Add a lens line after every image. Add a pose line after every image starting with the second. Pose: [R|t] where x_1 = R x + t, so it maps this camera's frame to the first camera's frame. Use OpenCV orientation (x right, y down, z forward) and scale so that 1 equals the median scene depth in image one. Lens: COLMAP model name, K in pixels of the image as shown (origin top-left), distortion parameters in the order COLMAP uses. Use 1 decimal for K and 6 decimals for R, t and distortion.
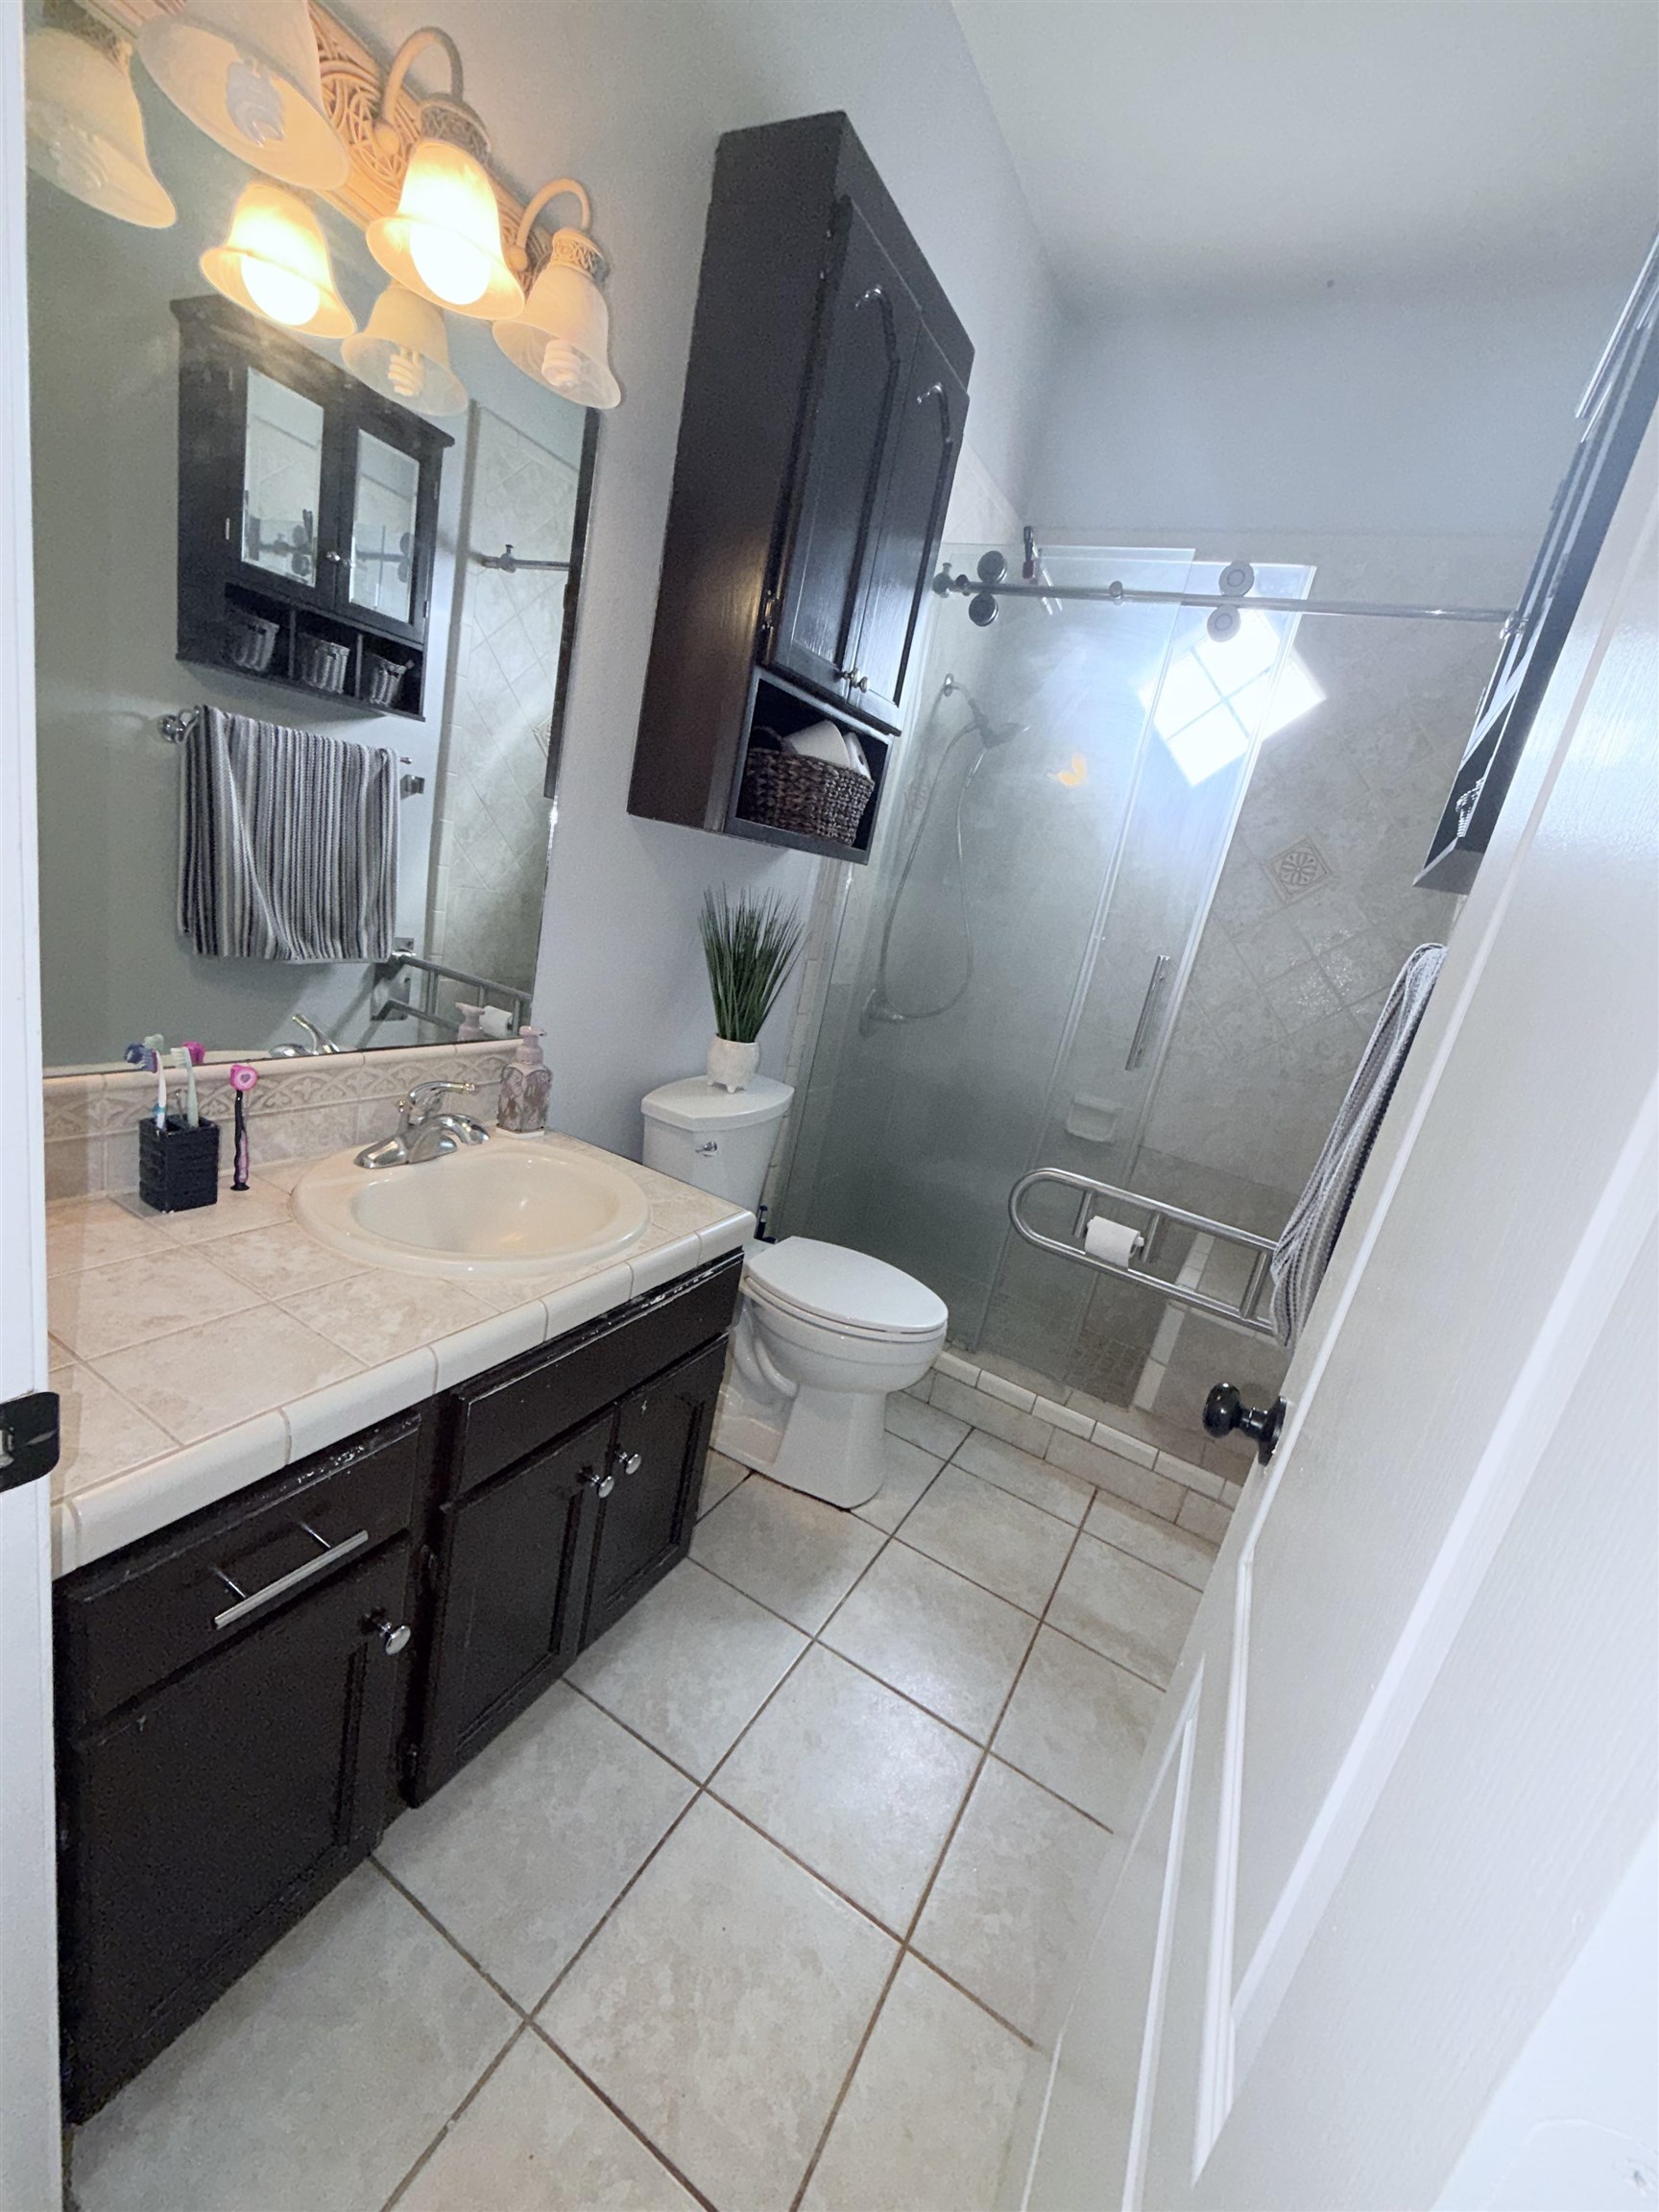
lens RADIAL K [[885.4, 0, 817.0], [0, 885.4, 1101.4], [0, 0, 1]] dist [-0.005299, 0.000789]
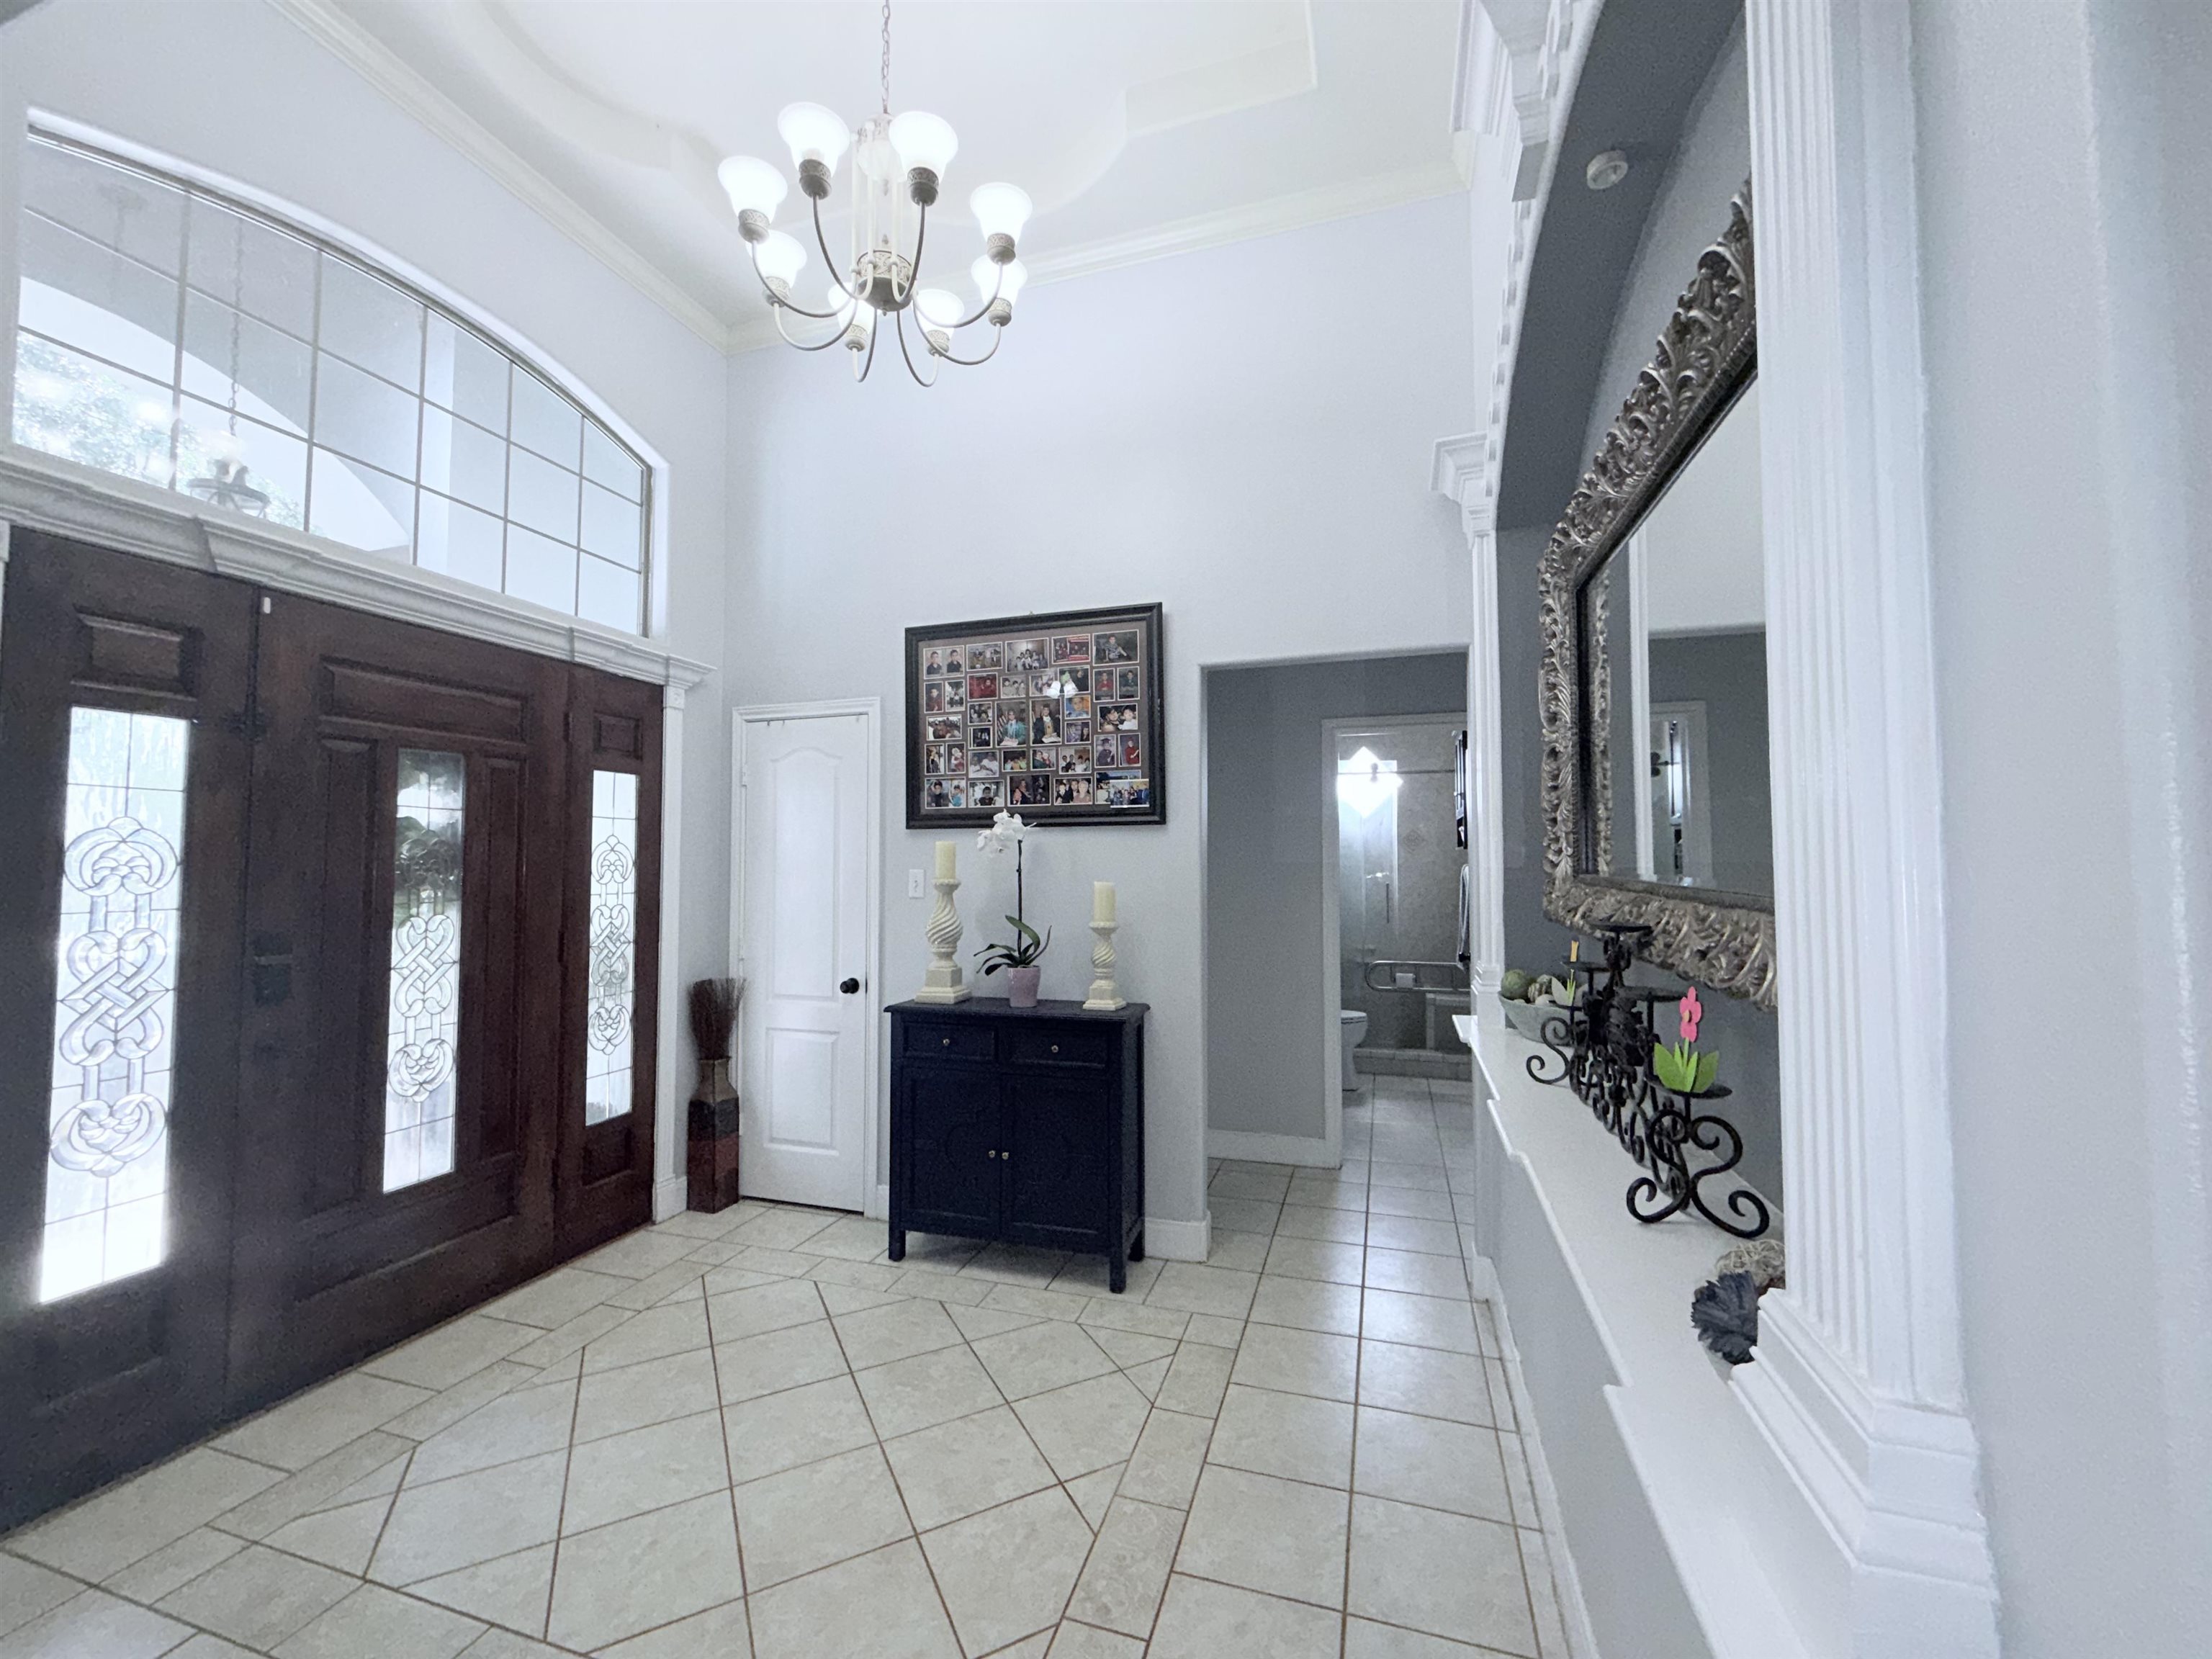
lens RADIAL K [[885.4, 0, 1095.5], [0, 885.4, 832.4], [0, 0, 1]] dist [-0.005299, 0.000789]
pose [[0.960195, -0.190713, 0.204096, -1.164697], [0.239240, 0.938637, -0.248446, 0.184189], [-0.144190, 0.287384, 0.946900, -1.779118]]
